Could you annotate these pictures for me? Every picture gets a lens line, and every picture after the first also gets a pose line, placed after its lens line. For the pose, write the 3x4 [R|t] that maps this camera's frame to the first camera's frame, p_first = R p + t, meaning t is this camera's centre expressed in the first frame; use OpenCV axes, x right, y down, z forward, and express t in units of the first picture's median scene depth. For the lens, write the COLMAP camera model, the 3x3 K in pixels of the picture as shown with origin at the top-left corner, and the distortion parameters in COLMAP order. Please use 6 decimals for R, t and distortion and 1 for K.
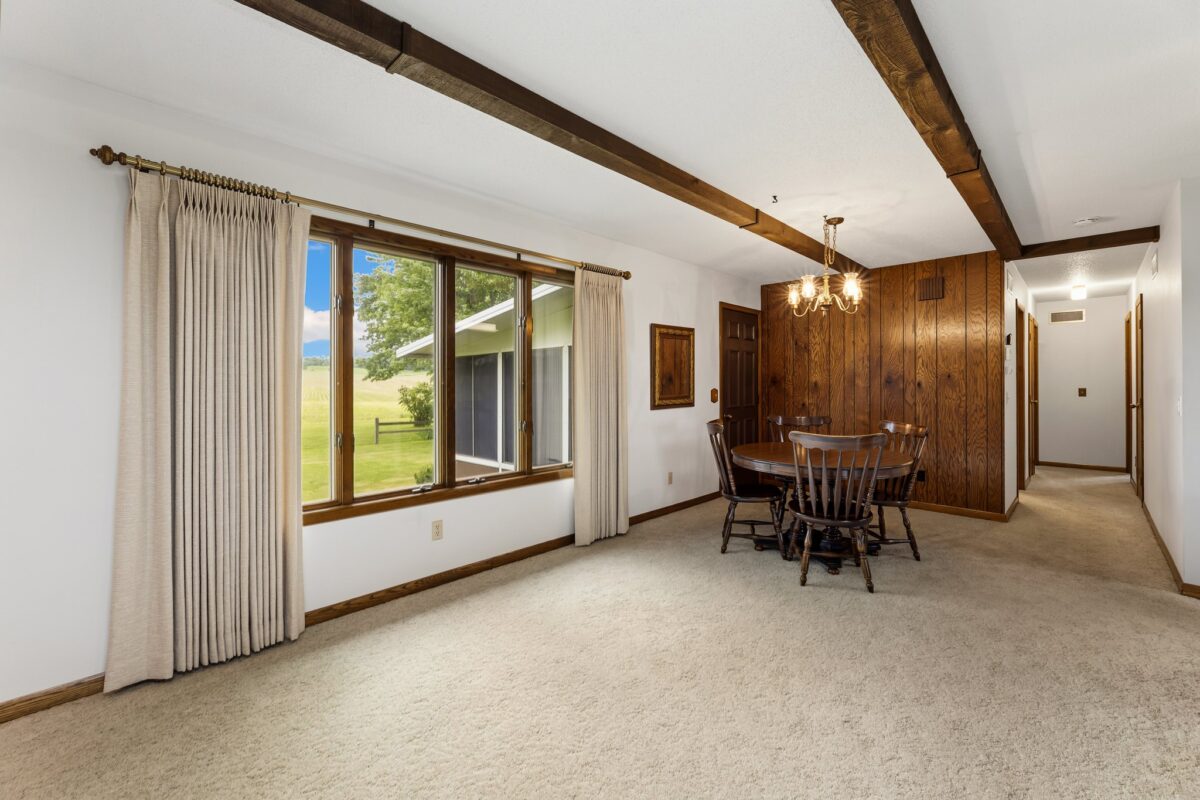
lens RADIAL K [[487.9, 0, 599.4], [0, 487.9, 382.9], [0, 0, 1]] dist [0.000349, 0.000068]
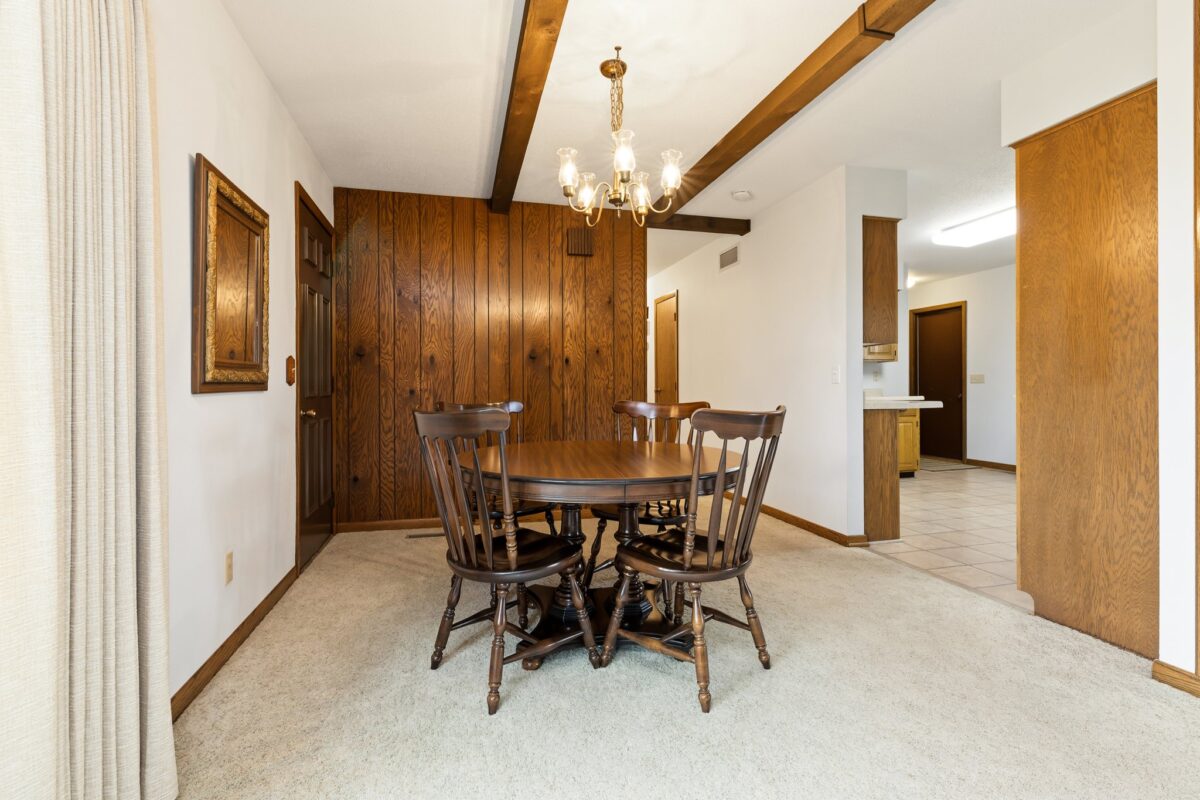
lens RADIAL K [[552.5, 0, 600.1], [0, 552.5, 388.7], [0, 0, 1]] dist [-0.000433, -0.000037]
pose [[0.510925, 0.000401, 0.859625, -0.087804], [0.000195, 1.000000, -0.000582, 0.049193], [-0.859626, 0.000465, 0.510924, 0.505760]]
